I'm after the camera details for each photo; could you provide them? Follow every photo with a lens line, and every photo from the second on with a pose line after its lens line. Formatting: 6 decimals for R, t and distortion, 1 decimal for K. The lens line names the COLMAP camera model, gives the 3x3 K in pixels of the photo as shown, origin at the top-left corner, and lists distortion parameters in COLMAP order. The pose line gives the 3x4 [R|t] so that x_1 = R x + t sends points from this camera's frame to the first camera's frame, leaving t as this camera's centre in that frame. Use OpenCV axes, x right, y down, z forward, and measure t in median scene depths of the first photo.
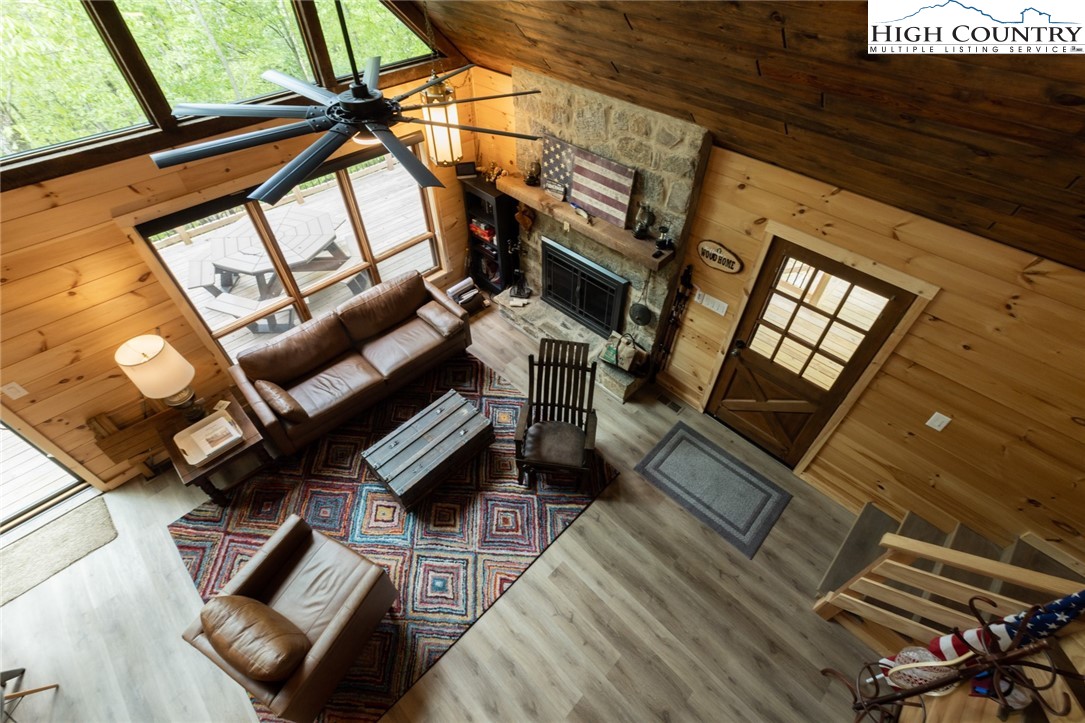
lens RADIAL K [[480.5, 0, 545.9], [0, 480.5, 355.9], [0, 0, 1]] dist [0.003019, 0.000189]
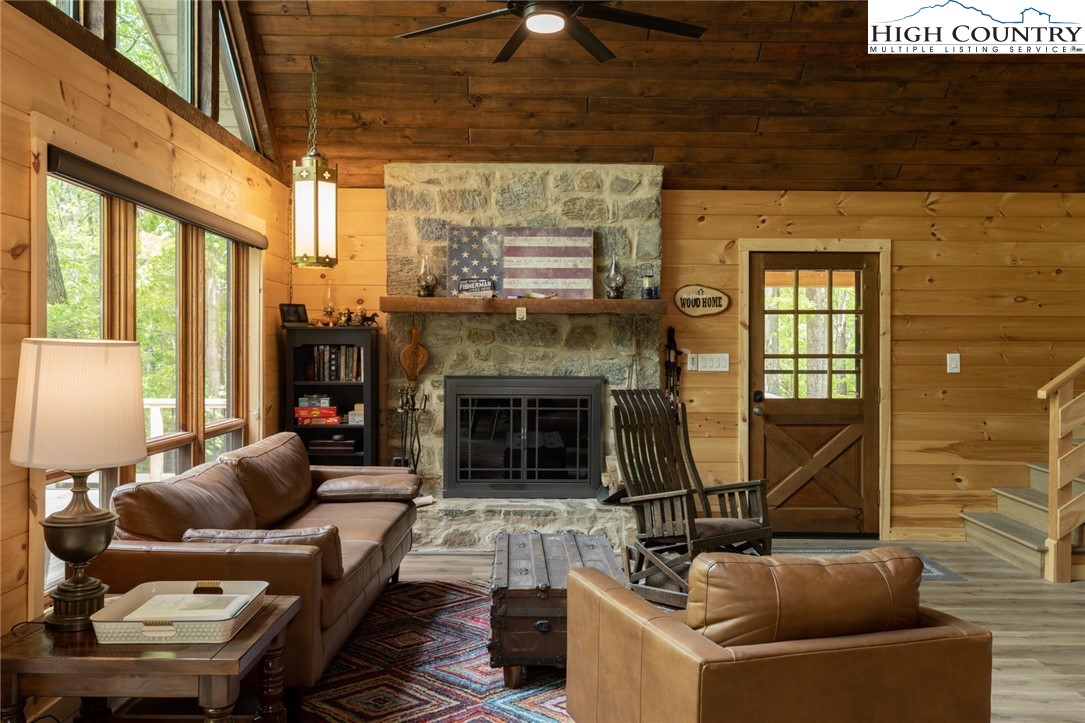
lens RADIAL K [[868.2, 0, 538.4], [0, 868.2, 351.1], [0, 0, 1]] dist [0.006486, -0.004141]
pose [[0.705017, -0.006923, 0.709157, -1.000215], [0.511533, 0.697564, -0.501736, 0.515451], [-0.491208, 0.716489, 0.495335, 0.407416]]
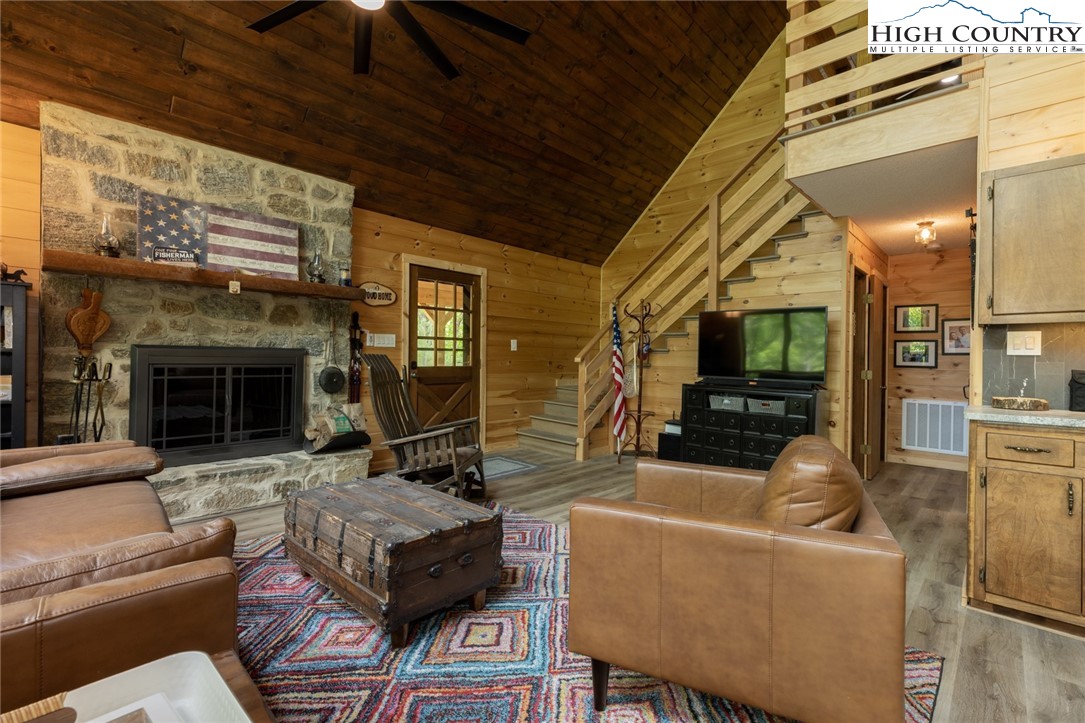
lens RADIAL K [[480.5, 0, 545.9], [0, 480.5, 355.9], [0, 0, 1]] dist [0.003019, 0.000189]
pose [[-0.024702, -0.002053, 0.999693, -0.860724], [0.711767, 0.702158, 0.019030, 0.182697], [-0.701981, 0.712018, -0.015884, 0.821585]]
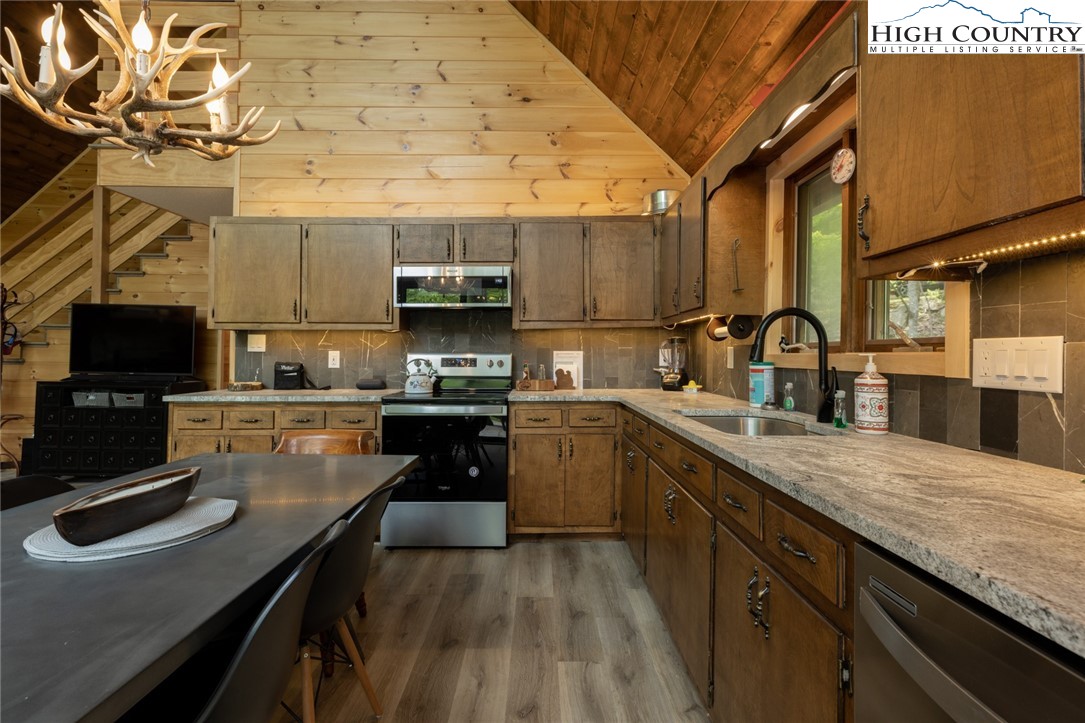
lens RADIAL K [[490.2, 0, 540.0], [0, 490.2, 344.8], [0, 0, 1]] dist [0.000994, 0.000066]
pose [[-0.709583, -0.001927, 0.704619, -1.265333], [0.498682, 0.705107, 0.504123, 0.448777], [-0.497803, 0.709098, -0.499371, 0.539950]]
